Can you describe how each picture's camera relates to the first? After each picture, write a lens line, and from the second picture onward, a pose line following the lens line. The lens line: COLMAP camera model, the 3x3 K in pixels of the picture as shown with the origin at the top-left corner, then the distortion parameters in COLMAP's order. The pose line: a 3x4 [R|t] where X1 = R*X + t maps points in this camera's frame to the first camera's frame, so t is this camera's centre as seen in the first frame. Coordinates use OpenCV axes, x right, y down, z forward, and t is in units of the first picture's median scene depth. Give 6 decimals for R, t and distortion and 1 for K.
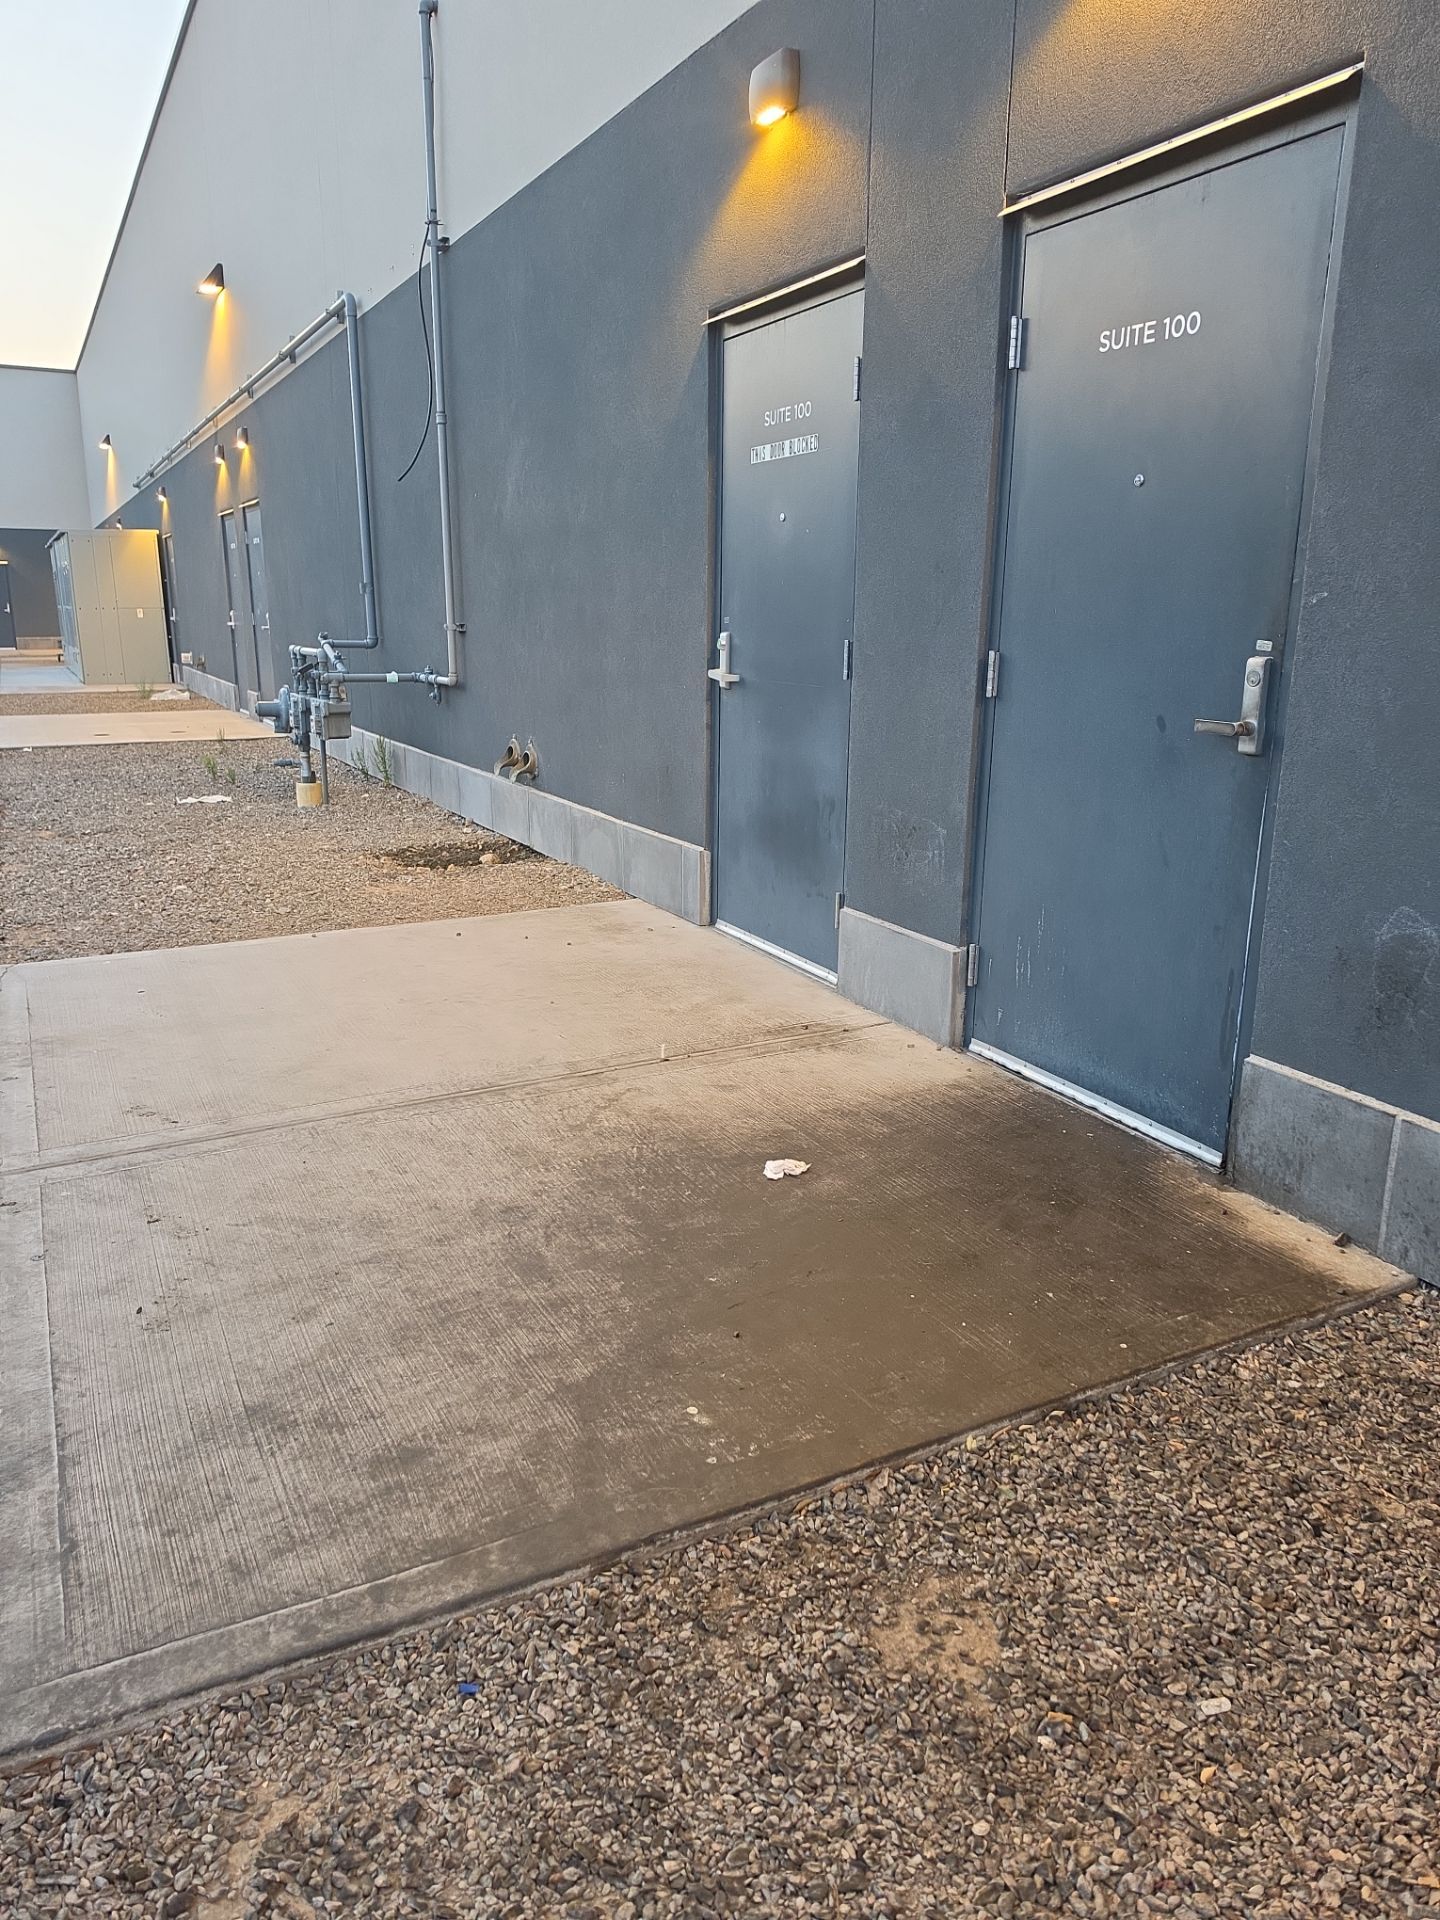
lens RADIAL K [[1306.4, 0, 693.2], [0, 1306.4, 968.2], [0, 0, 1]] dist [0.095943, -0.149495]
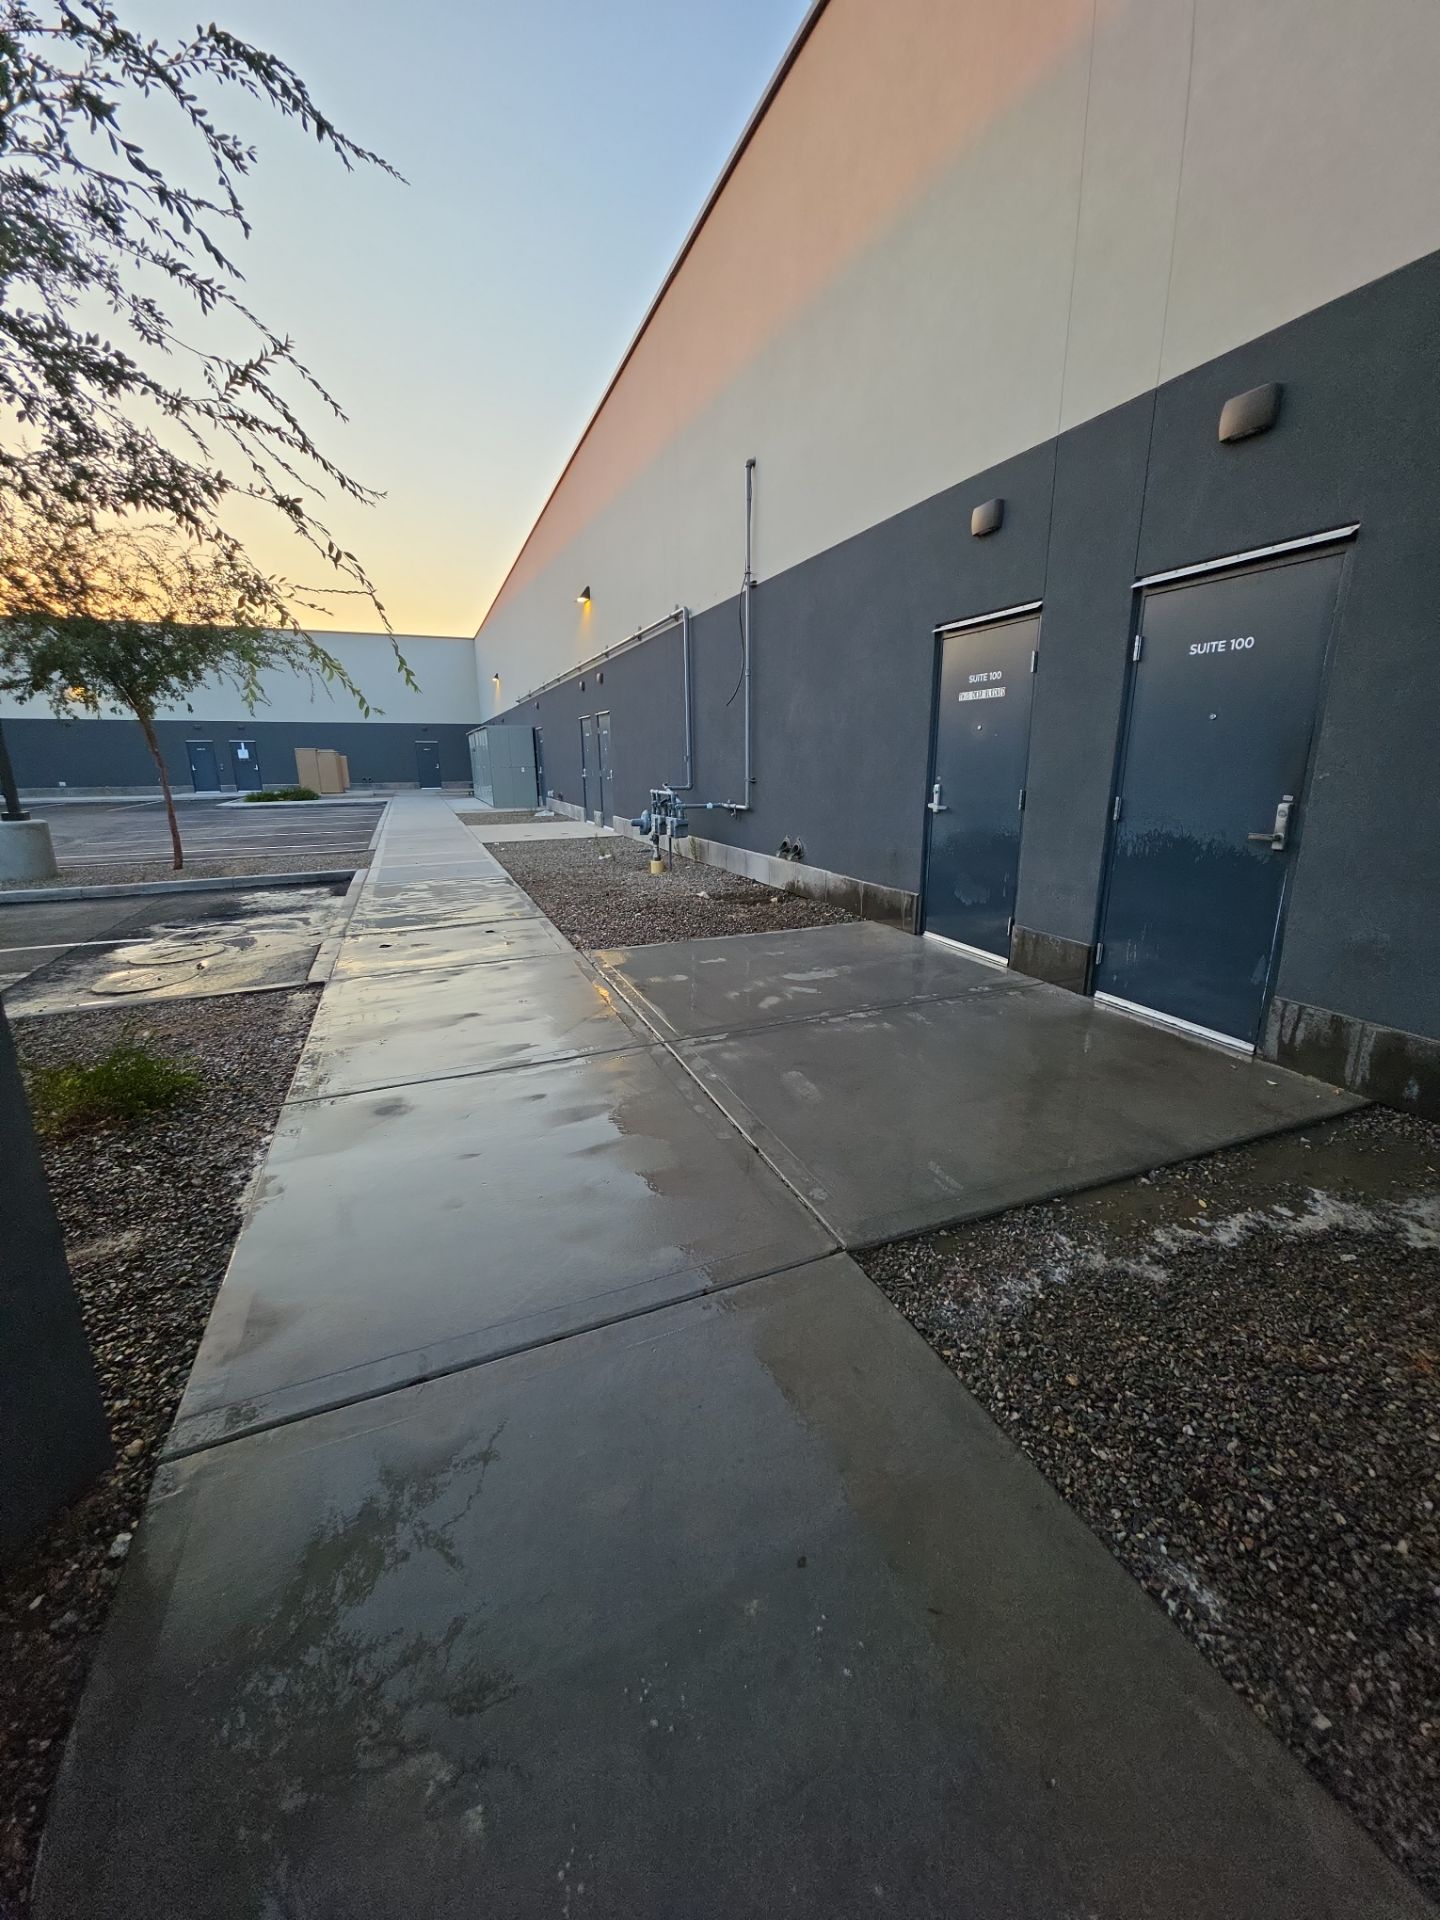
lens RADIAL K [[752.4, 0, 720.0], [0, 752.4, 960.0], [0, 0, 1]] dist [-0.001361, -0.000172]
pose [[0.996455, 0.008255, -0.083724, -0.201832], [-0.008699, 0.999950, -0.004936, 0.013486], [0.083679, 0.005647, 0.996477, -0.139610]]
